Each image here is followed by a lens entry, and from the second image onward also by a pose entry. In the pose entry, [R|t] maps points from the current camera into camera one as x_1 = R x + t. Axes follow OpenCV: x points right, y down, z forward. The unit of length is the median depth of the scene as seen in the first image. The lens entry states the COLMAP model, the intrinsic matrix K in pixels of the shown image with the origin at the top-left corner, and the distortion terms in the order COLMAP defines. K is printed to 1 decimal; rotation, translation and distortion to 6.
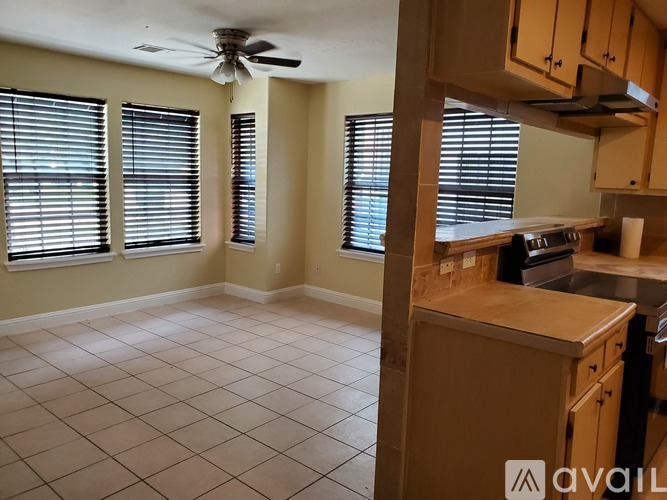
lens RADIAL K [[510.8, 0, 333.5], [0, 510.8, 250.0], [0, 0, 1]] dist [0.003318, 0.008310]
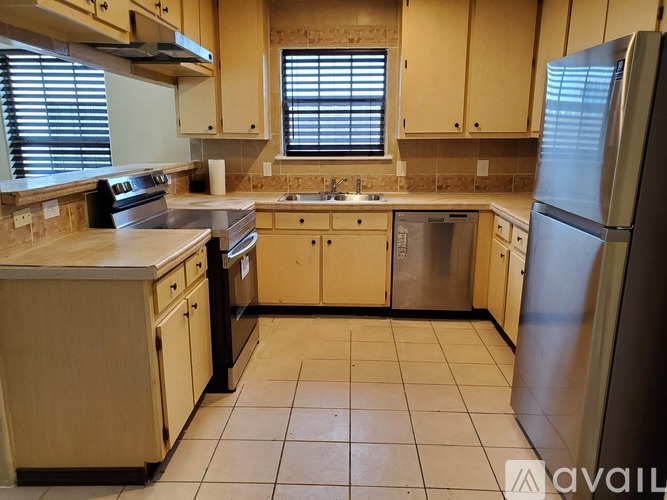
lens RADIAL K [[513.1, 0, 332.7], [0, 513.1, 263.4], [0, 0, 1]] dist [0.000586, 0.005328]
pose [[0.775999, -0.182202, 0.603844, 0.069525], [0.116495, 0.982299, 0.146688, 0.036575], [-0.619882, -0.043485, 0.783489, -0.092576]]
